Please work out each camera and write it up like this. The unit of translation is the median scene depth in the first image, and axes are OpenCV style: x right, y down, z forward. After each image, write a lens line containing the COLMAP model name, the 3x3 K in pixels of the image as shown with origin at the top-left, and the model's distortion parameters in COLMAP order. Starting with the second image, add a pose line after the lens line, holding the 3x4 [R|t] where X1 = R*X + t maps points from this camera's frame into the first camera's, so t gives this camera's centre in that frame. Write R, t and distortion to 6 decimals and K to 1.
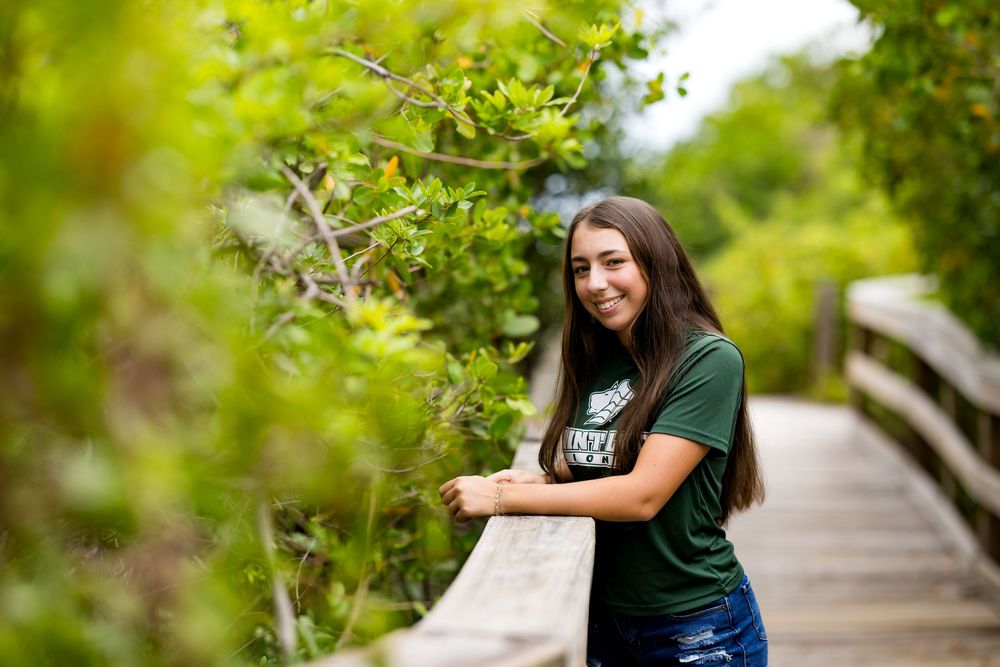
lens RADIAL K [[2486.2, 0, 498.5], [0, 2486.2, 333.8], [0, 0, 1]] dist [-0.141934, 0.000000]
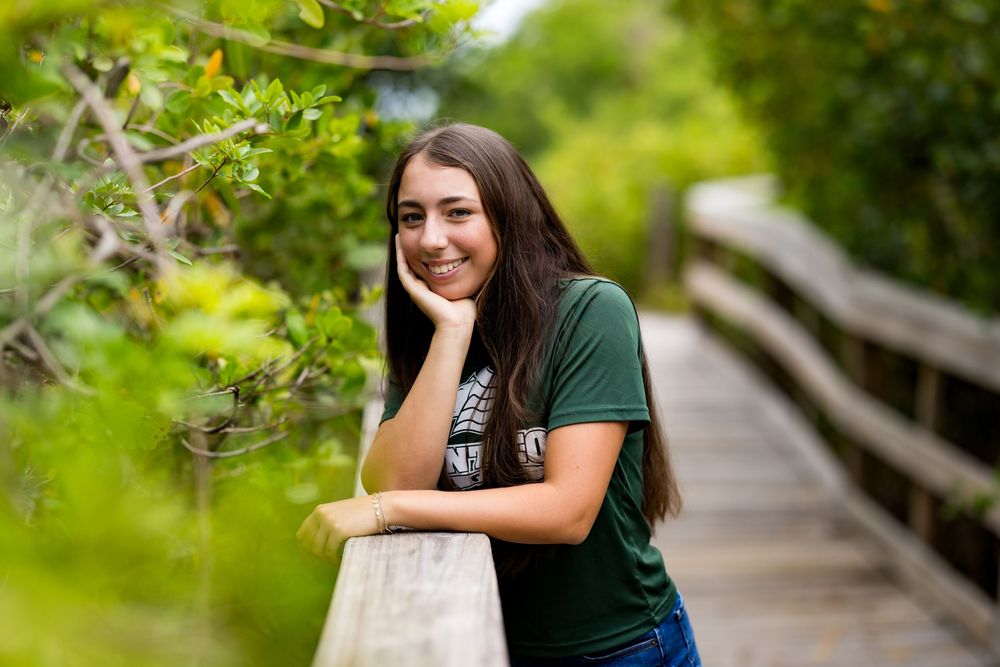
lens RADIAL K [[2486.2, 0, 502.0], [0, 2486.2, 333.6], [0, 0, 1]] dist [-0.141934, 0.000000]
pose [[0.996883, -0.002892, 0.078839, -0.013900], [-0.000344, 0.999159, 0.040999, -0.013970], [-0.078891, -0.040898, 0.996044, 0.206476]]
